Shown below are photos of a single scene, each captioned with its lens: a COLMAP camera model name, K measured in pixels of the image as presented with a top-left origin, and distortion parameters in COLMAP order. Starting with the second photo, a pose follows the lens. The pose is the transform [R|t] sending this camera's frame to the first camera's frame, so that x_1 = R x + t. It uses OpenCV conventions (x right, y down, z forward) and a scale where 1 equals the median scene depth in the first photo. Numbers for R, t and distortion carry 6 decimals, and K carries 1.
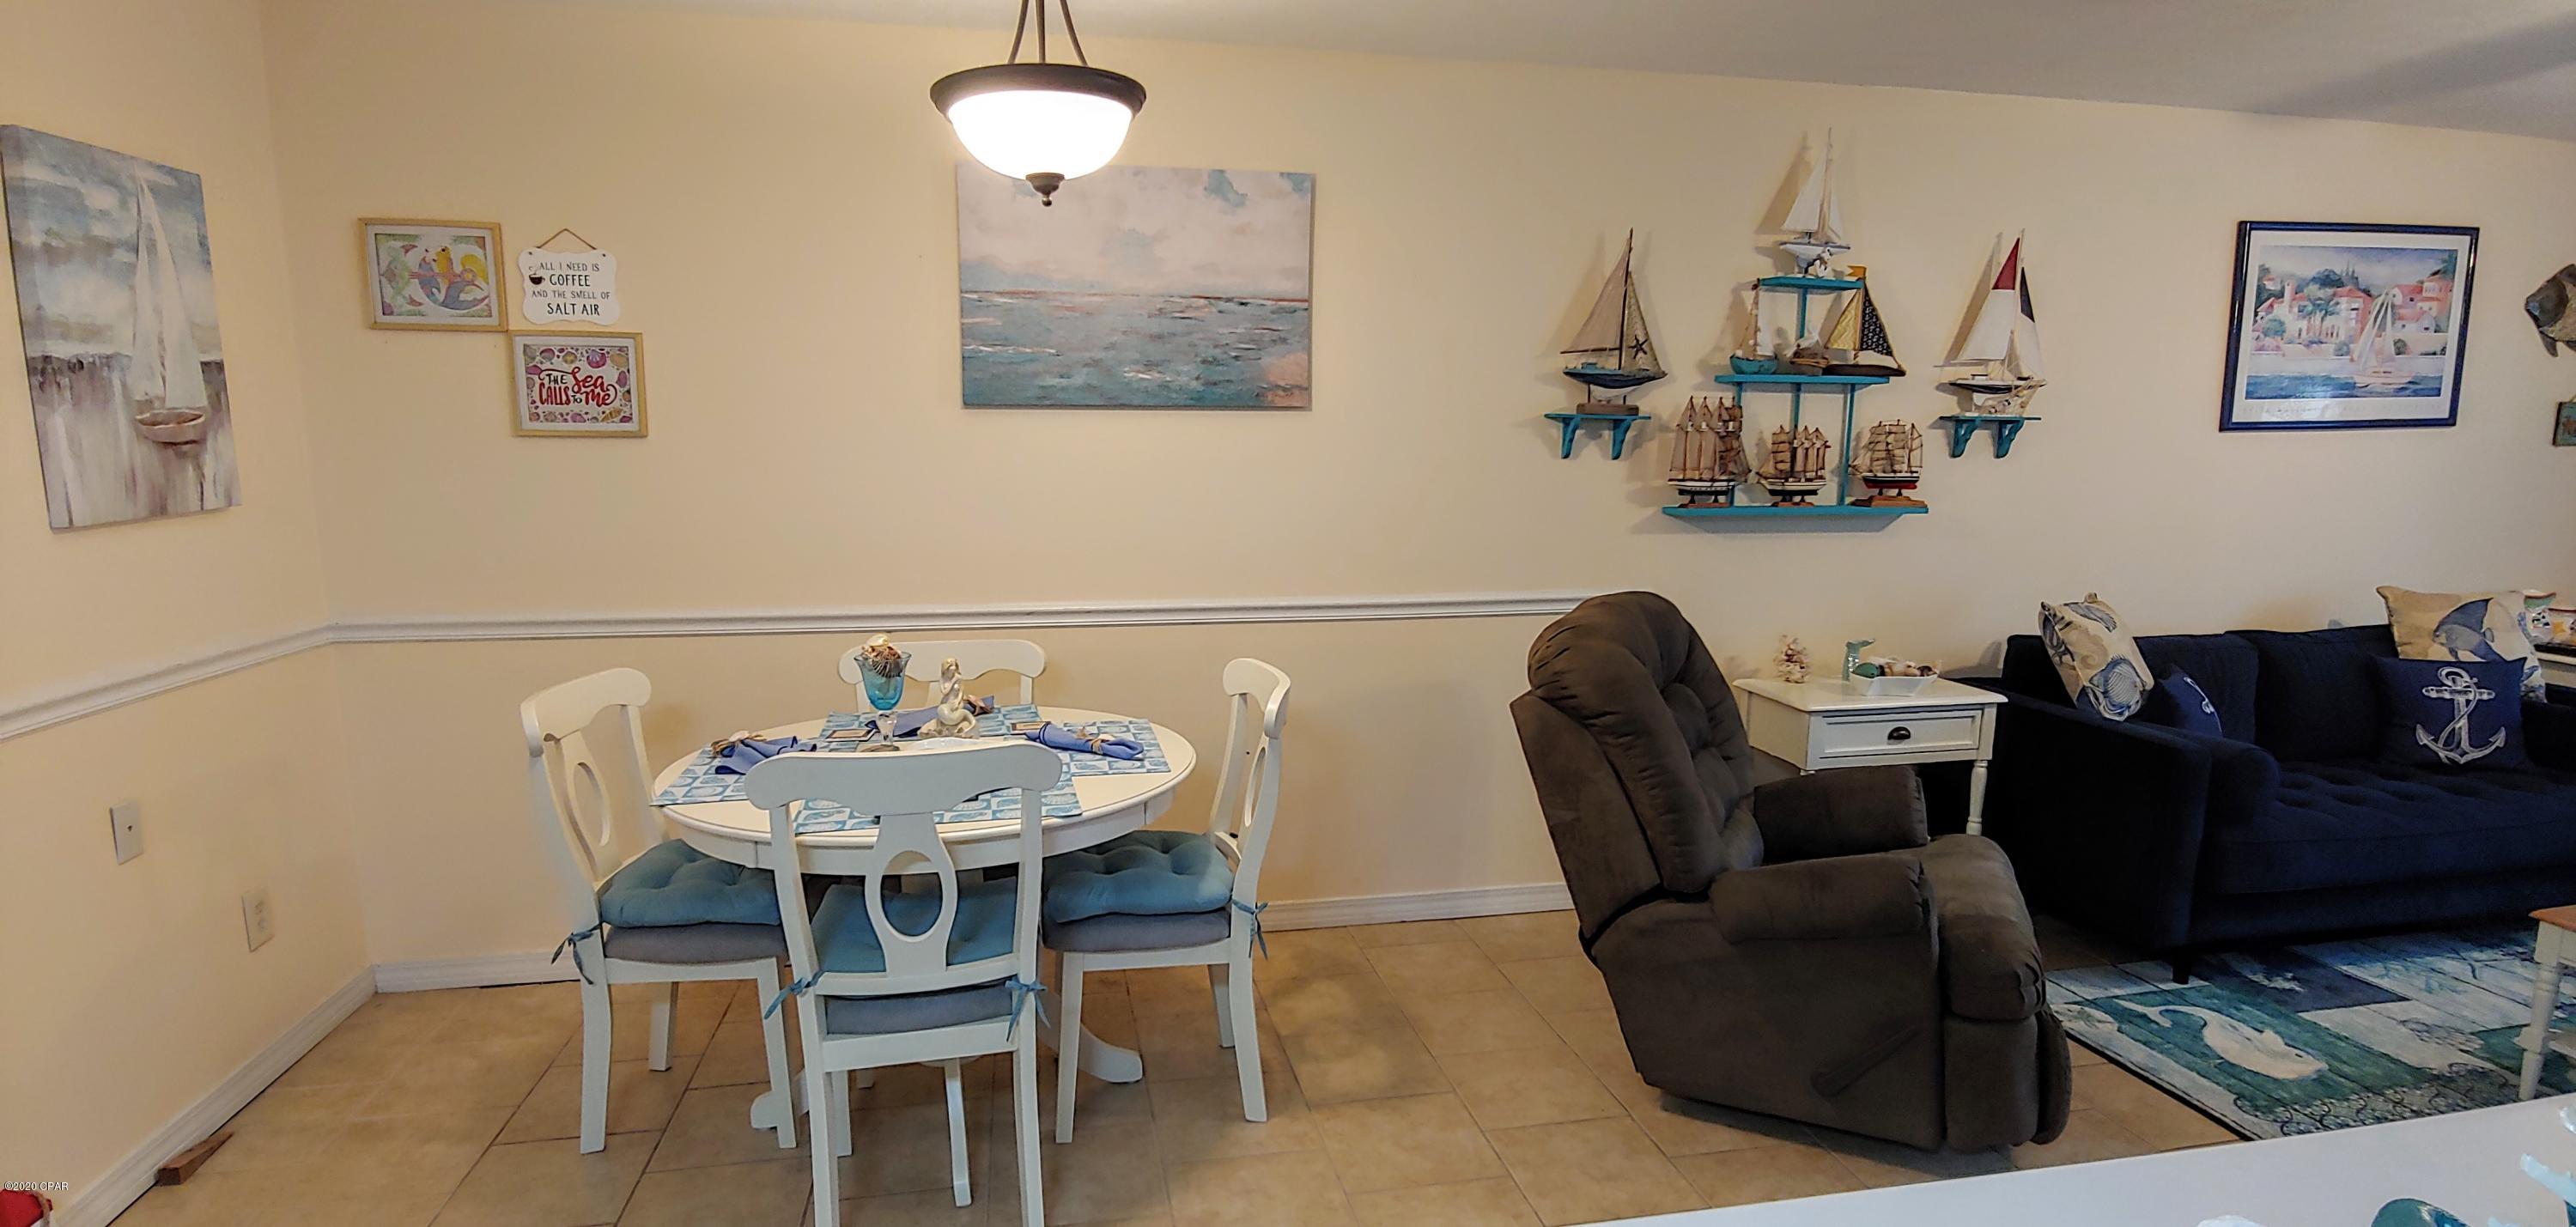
lens RADIAL K [[1292.0, 0, 1284.9], [0, 1292.0, 640.2], [0, 0, 1]] dist [-0.008083, -0.007827]
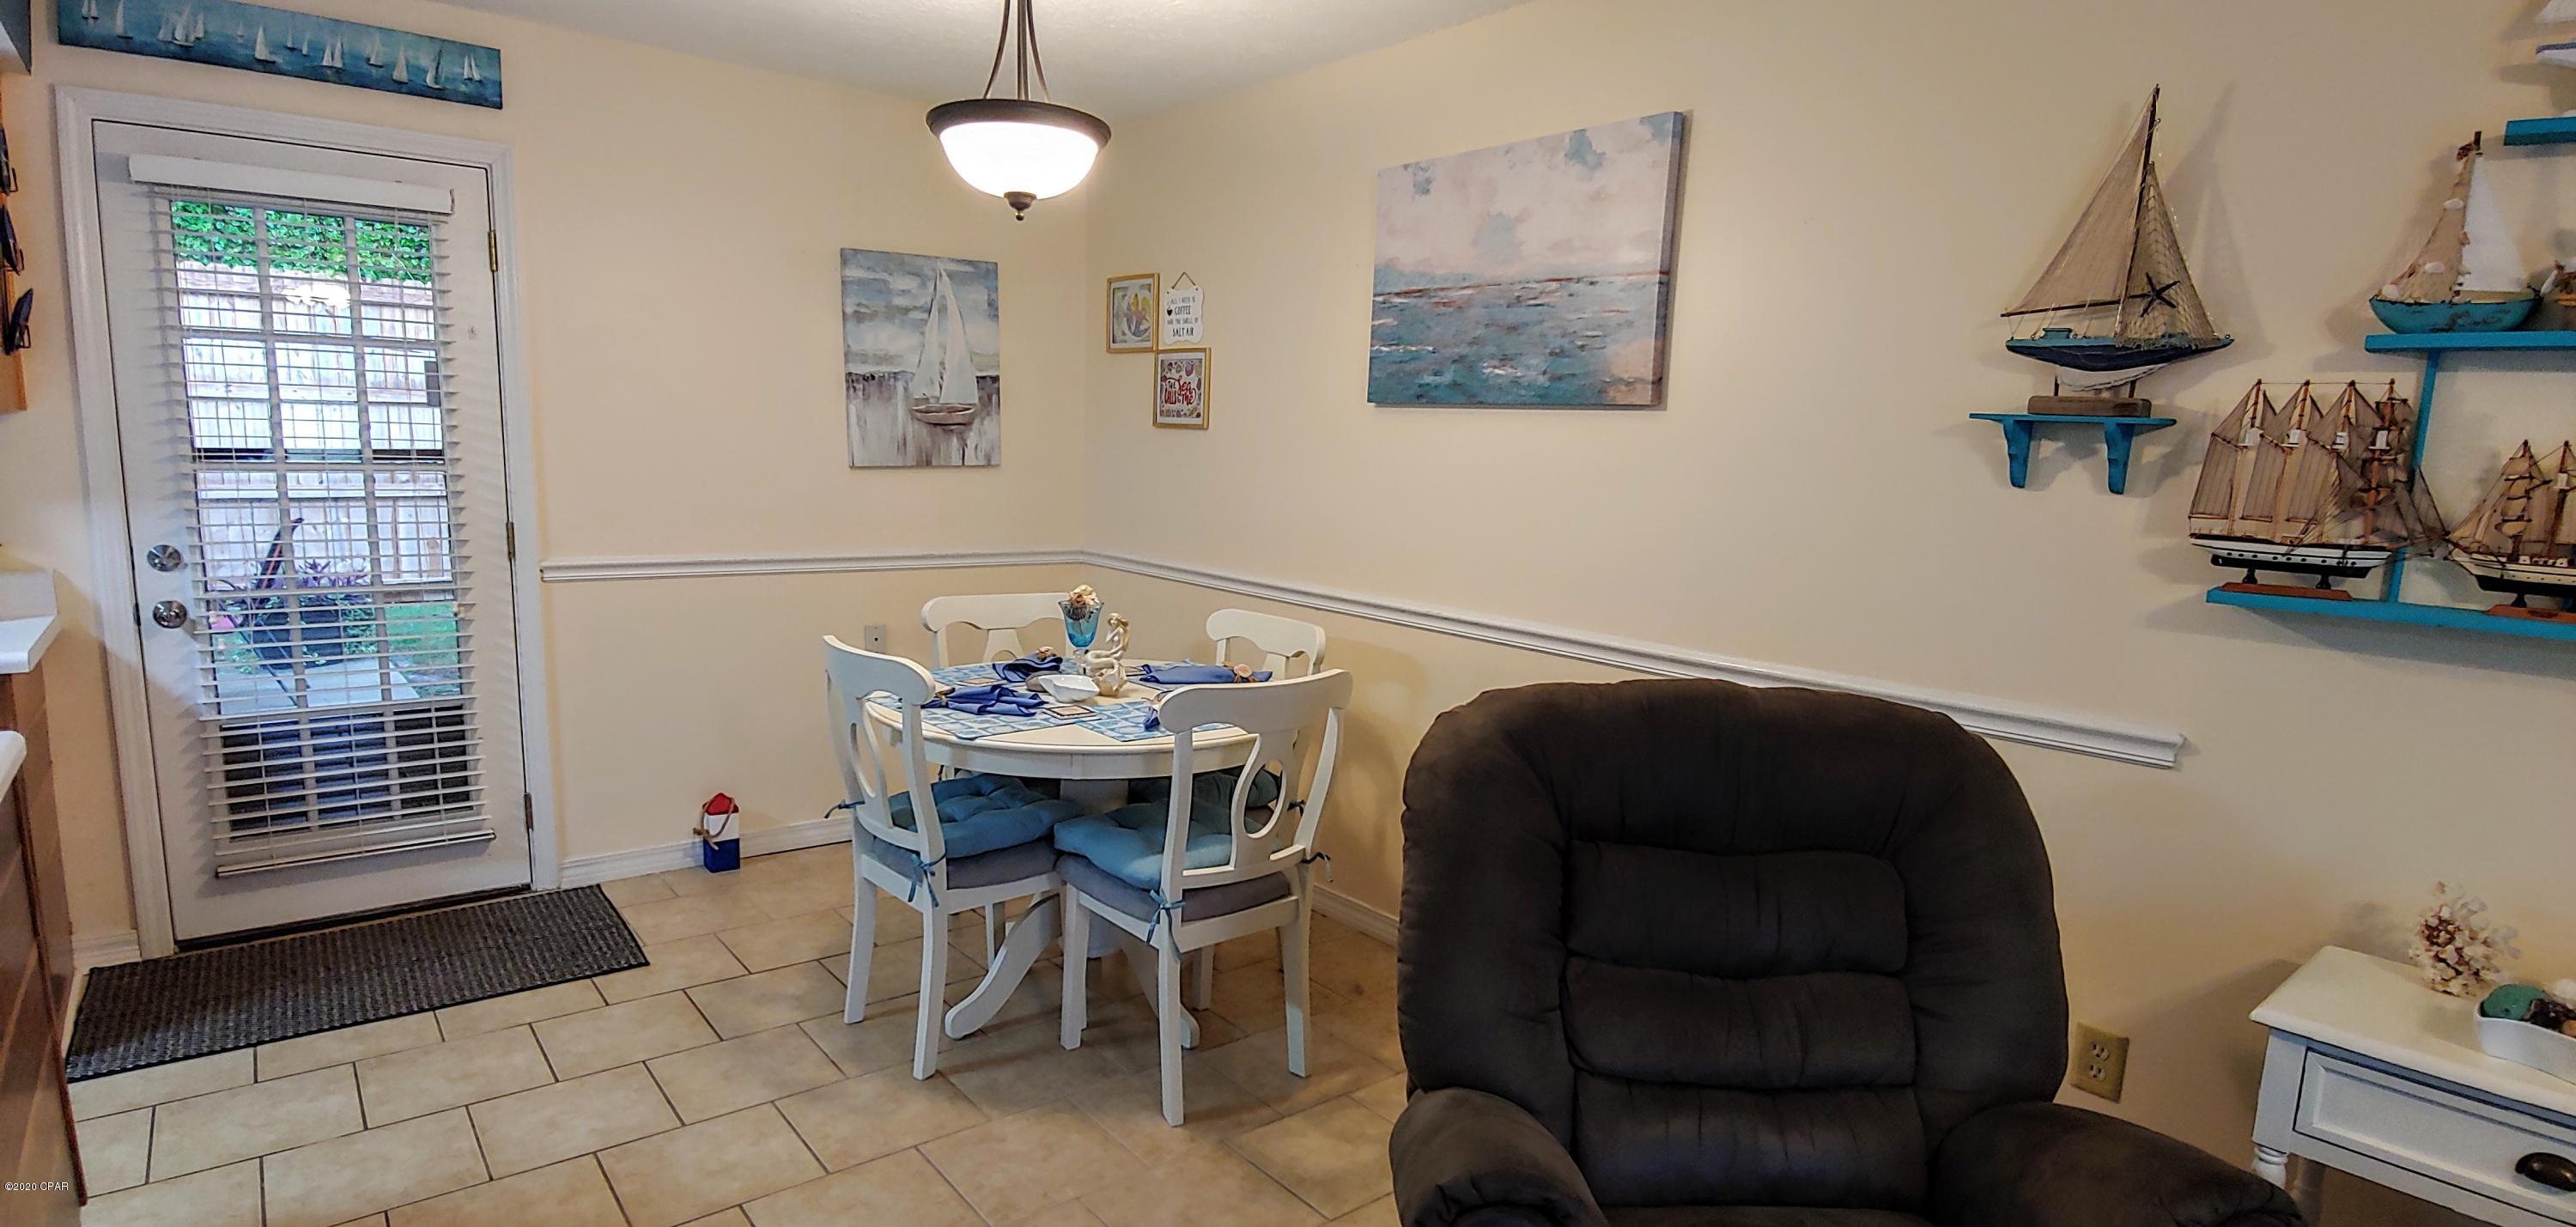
lens RADIAL K [[1292.0, 0, 1284.9], [0, 1292.0, 640.2], [0, 0, 1]] dist [-0.008083, -0.007827]
pose [[0.464667, 0.151139, -0.872492, 0.589323], [-0.169720, 0.982259, 0.079765, -0.057514], [0.869068, 0.111015, 0.482074, 0.402014]]
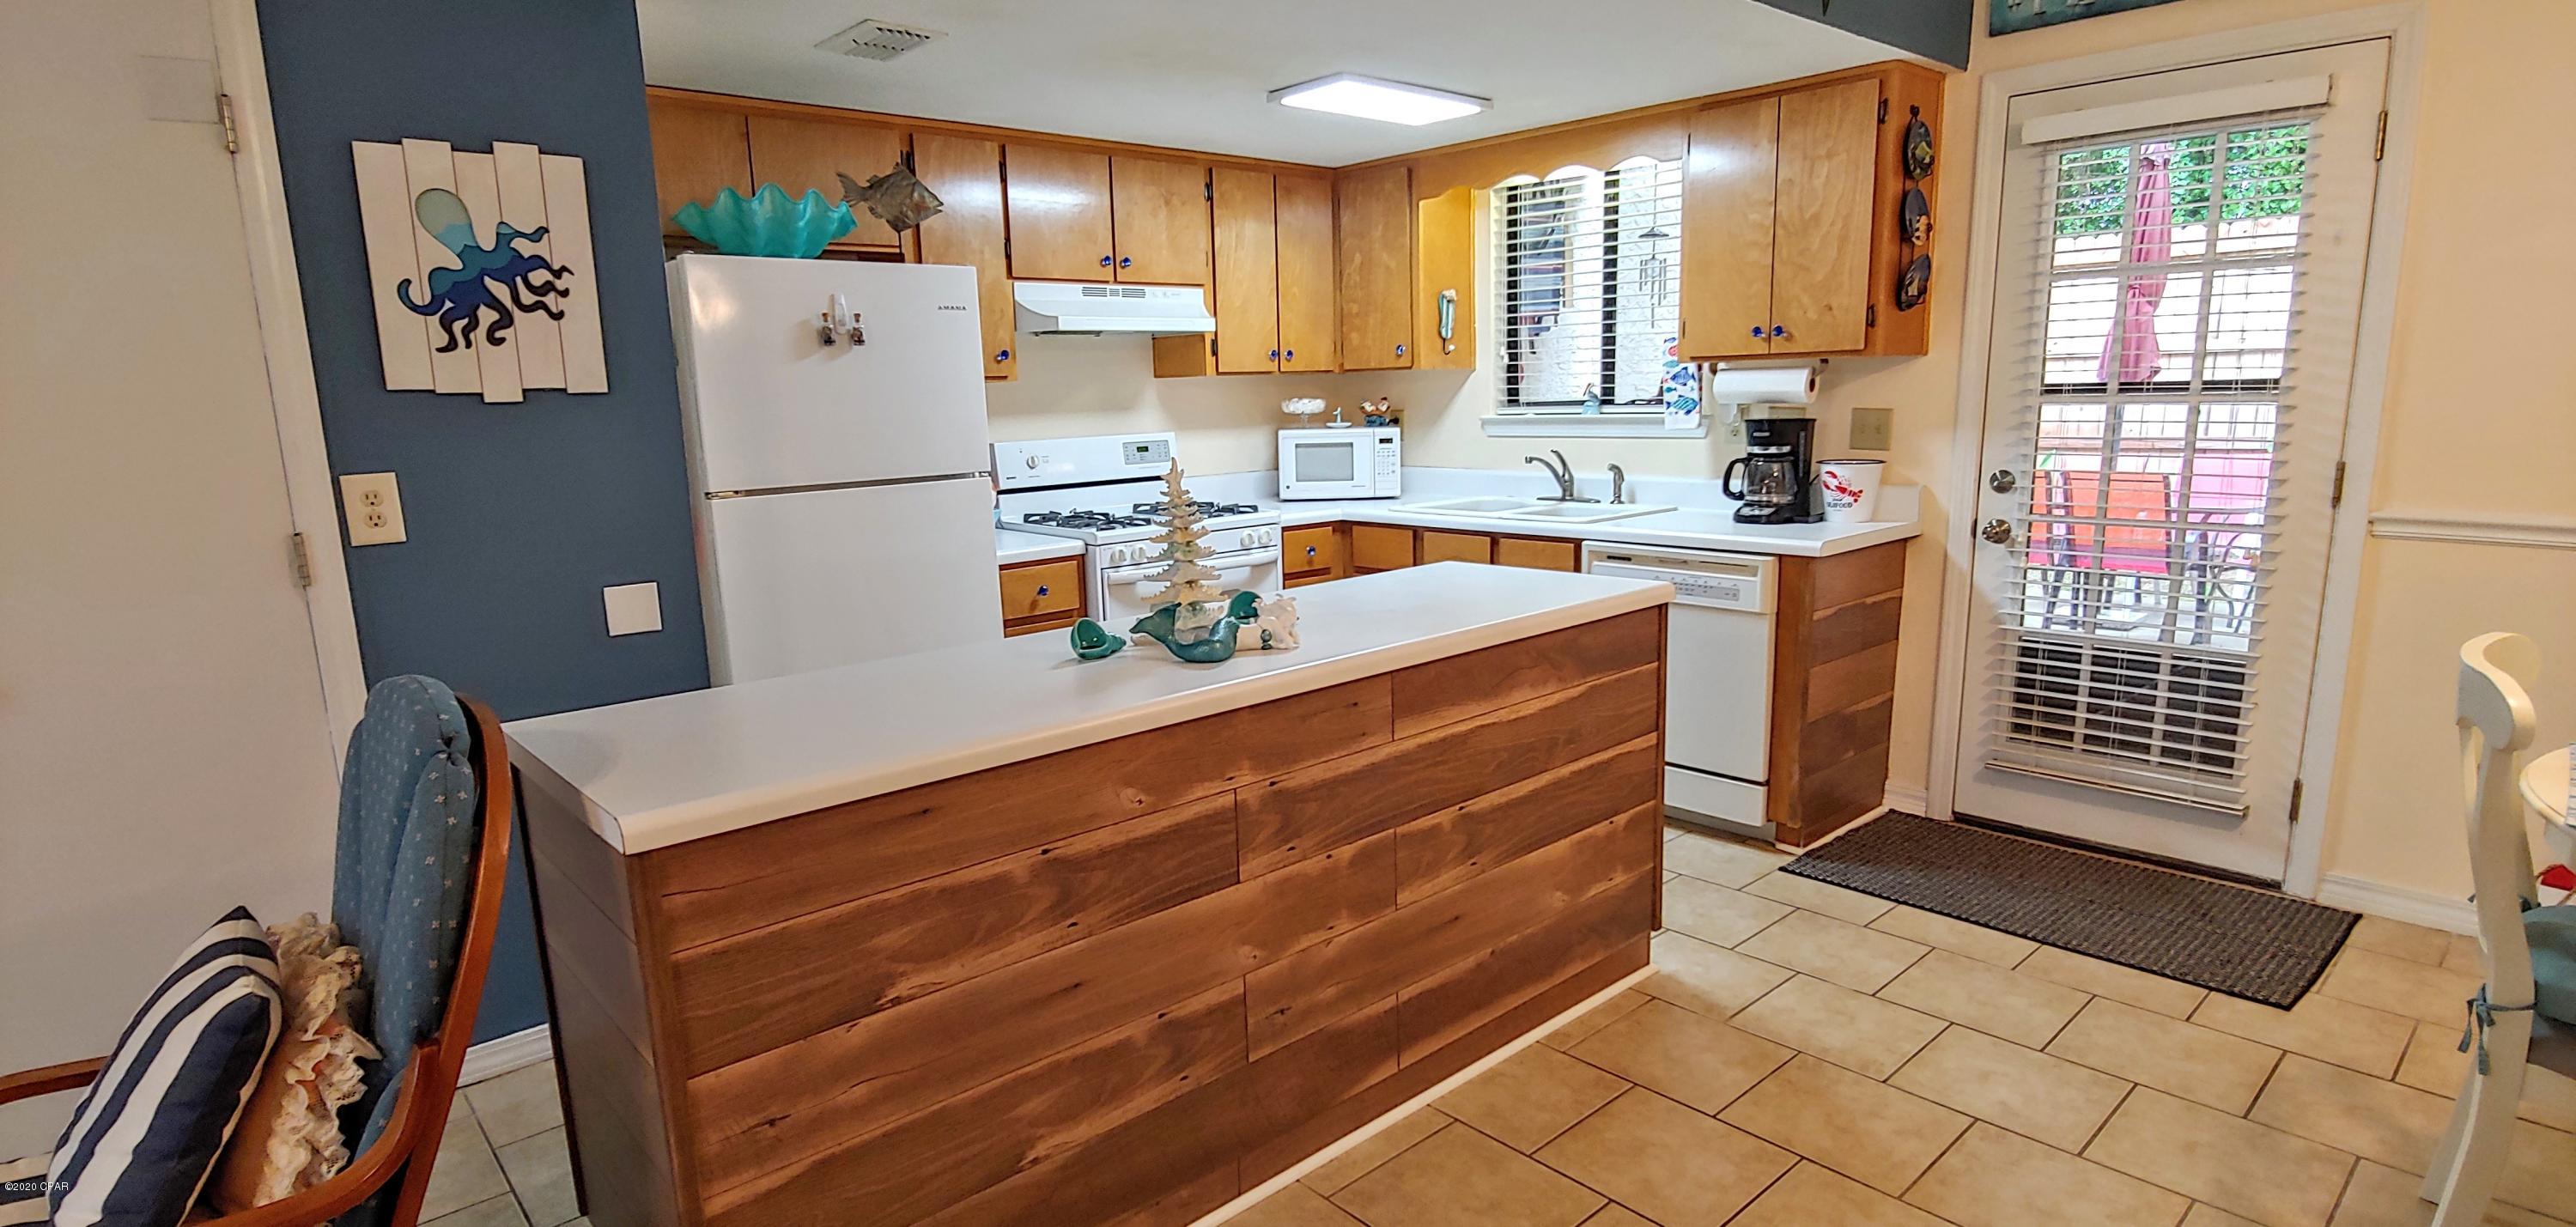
lens RADIAL K [[1292.0, 0, 1284.9], [0, 1292.0, 640.2], [0, 0, 1]] dist [-0.008083, -0.007827]
pose [[-0.862094, 0.117566, -0.492922, 0.453870], [-0.054815, 0.945374, 0.321347, -0.086218], [0.503775, 0.304051, -0.808557, 0.707403]]
